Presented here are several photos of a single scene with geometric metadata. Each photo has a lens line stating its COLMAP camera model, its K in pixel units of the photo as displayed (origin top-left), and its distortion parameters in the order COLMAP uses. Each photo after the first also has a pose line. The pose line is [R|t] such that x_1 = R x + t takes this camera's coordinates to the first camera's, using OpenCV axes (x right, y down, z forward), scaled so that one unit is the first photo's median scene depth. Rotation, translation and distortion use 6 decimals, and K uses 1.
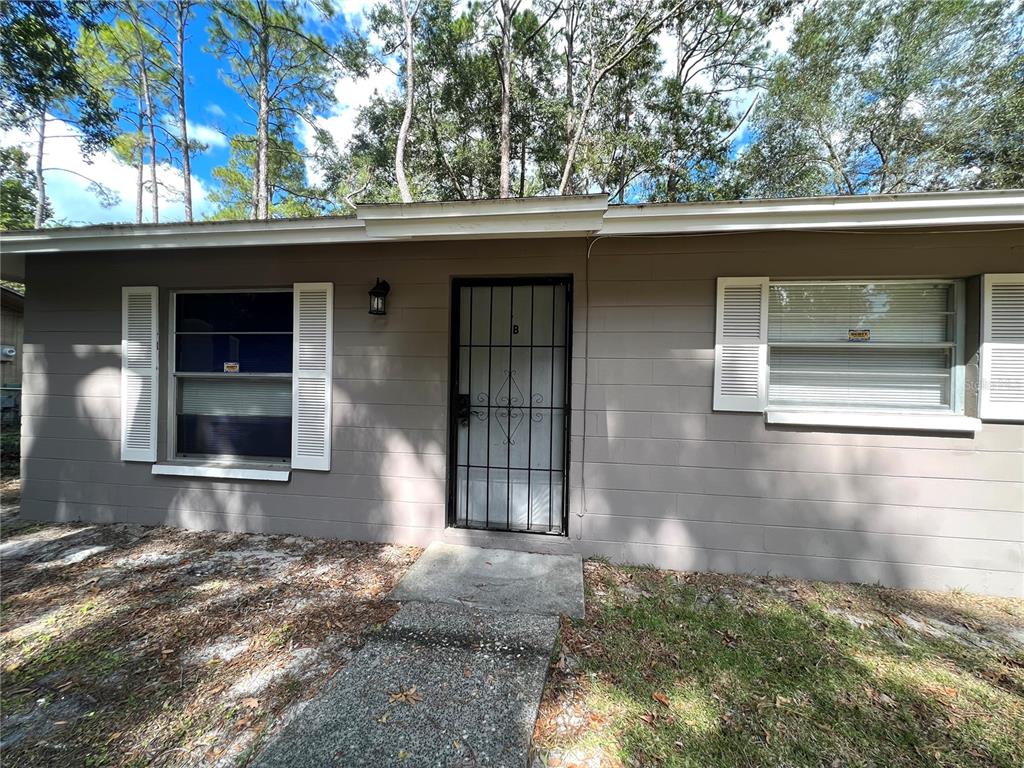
lens RADIAL K [[412.1, 0, 512.0], [0, 412.1, 384.0], [0, 0, 1]] dist [0.000412, 0.000098]
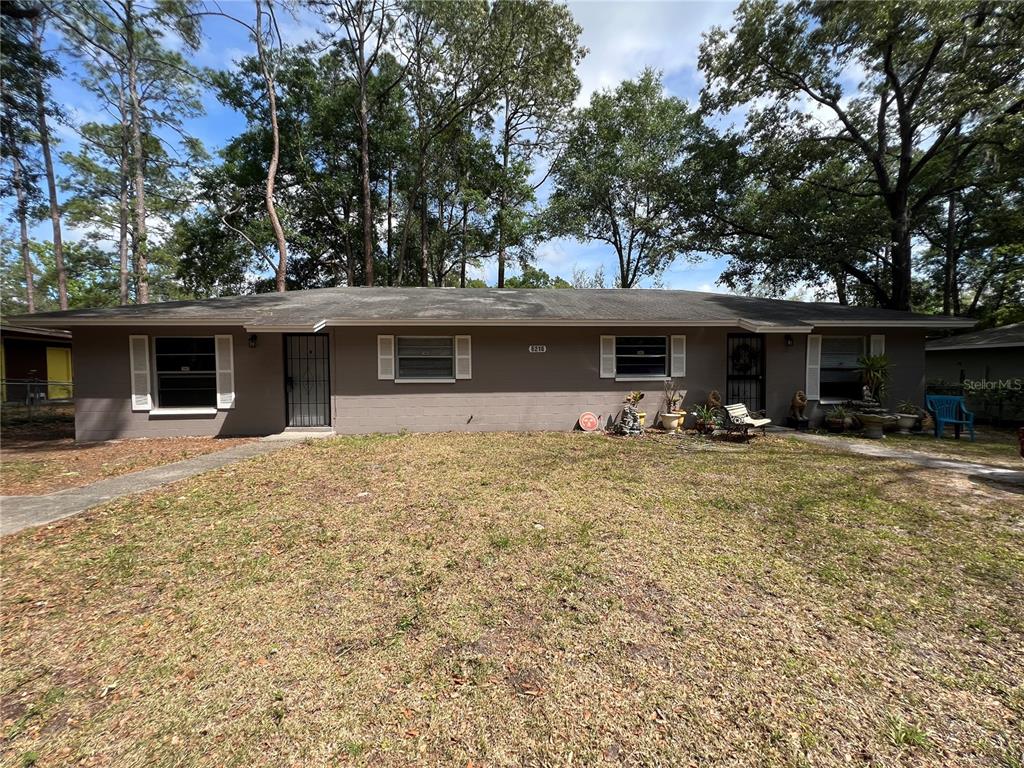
lens RADIAL K [[412.1, 0, 512.0], [0, 412.1, 384.0], [0, 0, 1]] dist [0.000412, 0.000098]
pose [[0.974037, -0.034756, 0.223707, 0.639275], [0.026832, 0.998903, 0.038365, 0.006150], [-0.224795, -0.031367, 0.973901, -1.794603]]
